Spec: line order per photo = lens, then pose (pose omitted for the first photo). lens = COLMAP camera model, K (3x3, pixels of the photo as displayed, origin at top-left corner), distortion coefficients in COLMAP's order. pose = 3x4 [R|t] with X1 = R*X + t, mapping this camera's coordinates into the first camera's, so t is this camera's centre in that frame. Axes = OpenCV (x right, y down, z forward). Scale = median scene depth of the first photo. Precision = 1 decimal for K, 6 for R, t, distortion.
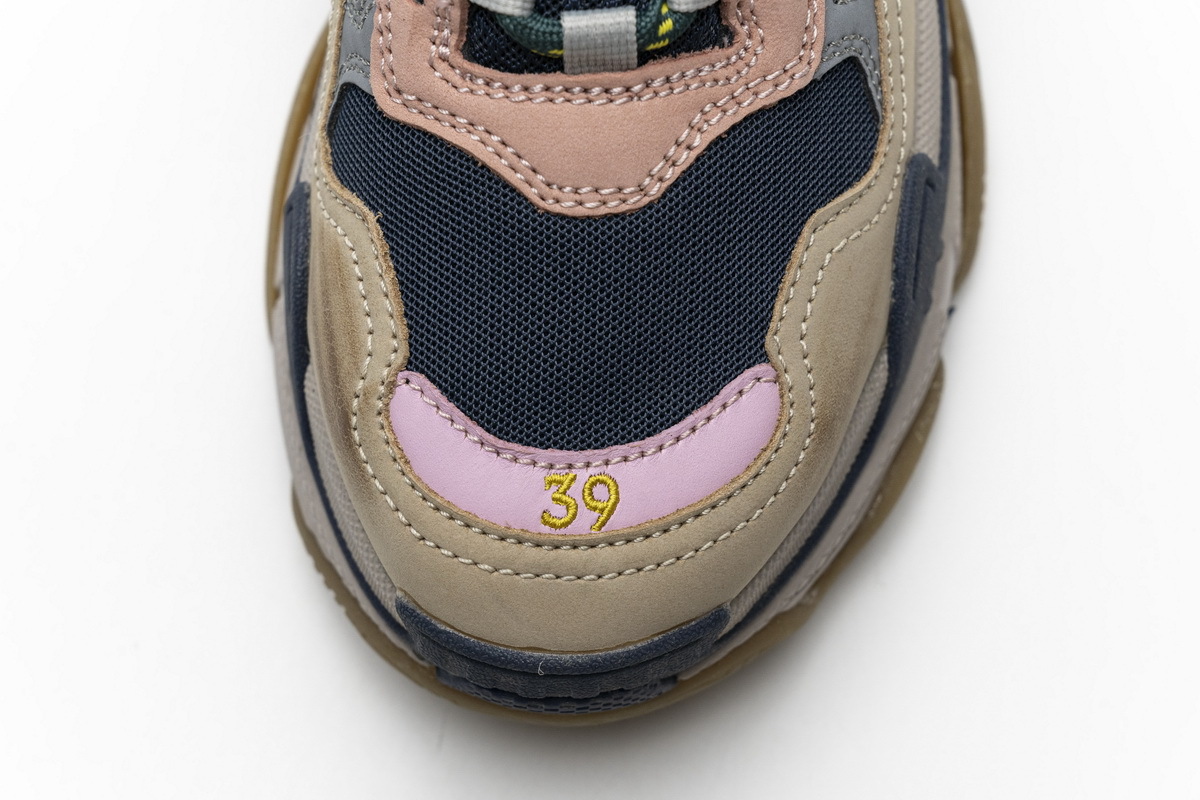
lens RADIAL K [[2419.9, 0, 601.4], [0, 2419.9, 401.1], [0, 0, 1]] dist [0.053410, 0.000000]
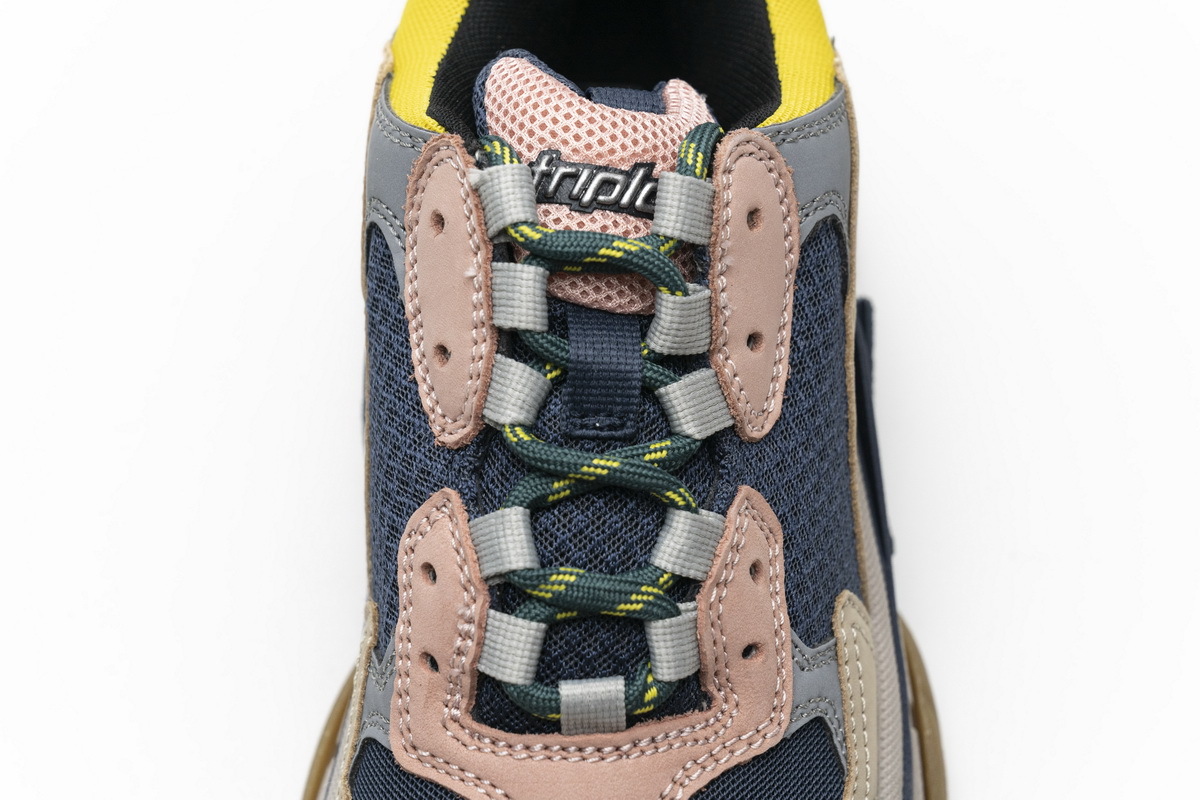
lens RADIAL K [[2419.9, 0, 595.4], [0, 2419.9, 400.4], [0, 0, 1]] dist [0.053410, 0.000000]
pose [[0.999967, 0.004537, -0.006745, 0.007279], [-0.006018, 0.971019, -0.238928, -0.016198], [0.005466, 0.238960, 0.971014, -0.131230]]
